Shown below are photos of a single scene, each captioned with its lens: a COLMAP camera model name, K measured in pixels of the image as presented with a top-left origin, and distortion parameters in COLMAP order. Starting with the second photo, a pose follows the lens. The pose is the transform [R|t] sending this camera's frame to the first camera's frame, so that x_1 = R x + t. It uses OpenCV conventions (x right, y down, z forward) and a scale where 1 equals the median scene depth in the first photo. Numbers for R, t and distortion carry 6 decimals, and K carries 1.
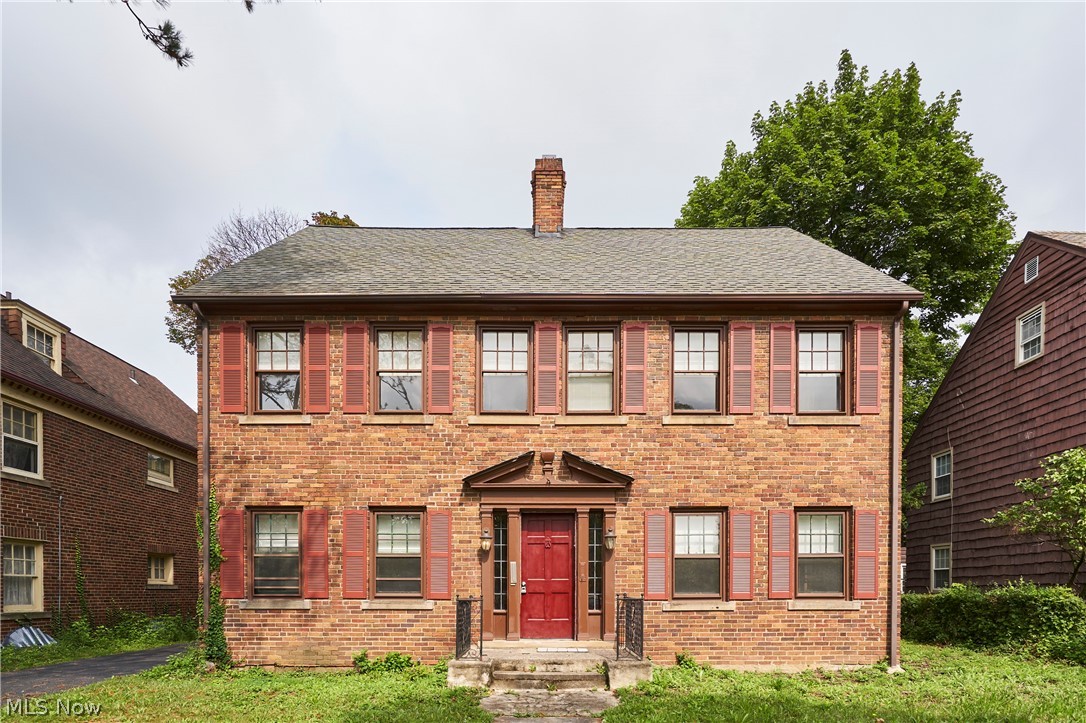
lens RADIAL K [[553.9, 0, 544.2], [0, 553.9, 463.3], [0, 0, 1]] dist [0.004439, 0.000120]
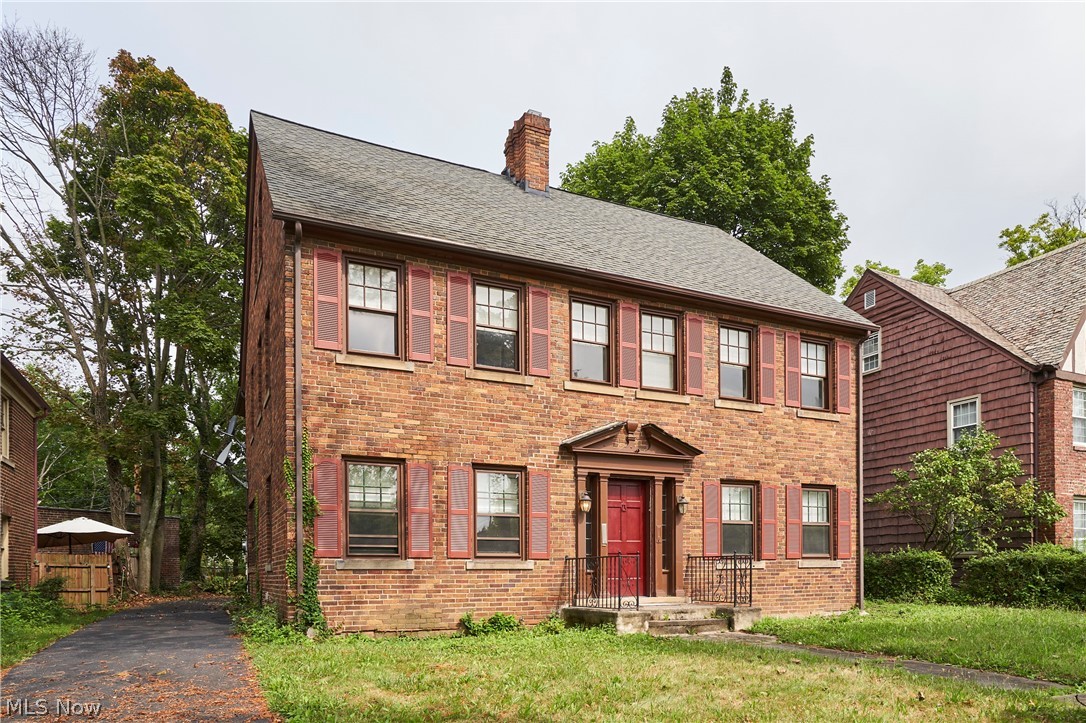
lens RADIAL K [[693.6, 0, 543.0], [0, 693.6, 361.5], [0, 0, 1]] dist [-0.005091, -0.000271]
pose [[0.904446, 0.118278, 0.409863, -0.729709], [-0.089854, 0.992059, -0.088005, -0.004128], [-0.417018, 0.042767, 0.907892, -0.174608]]
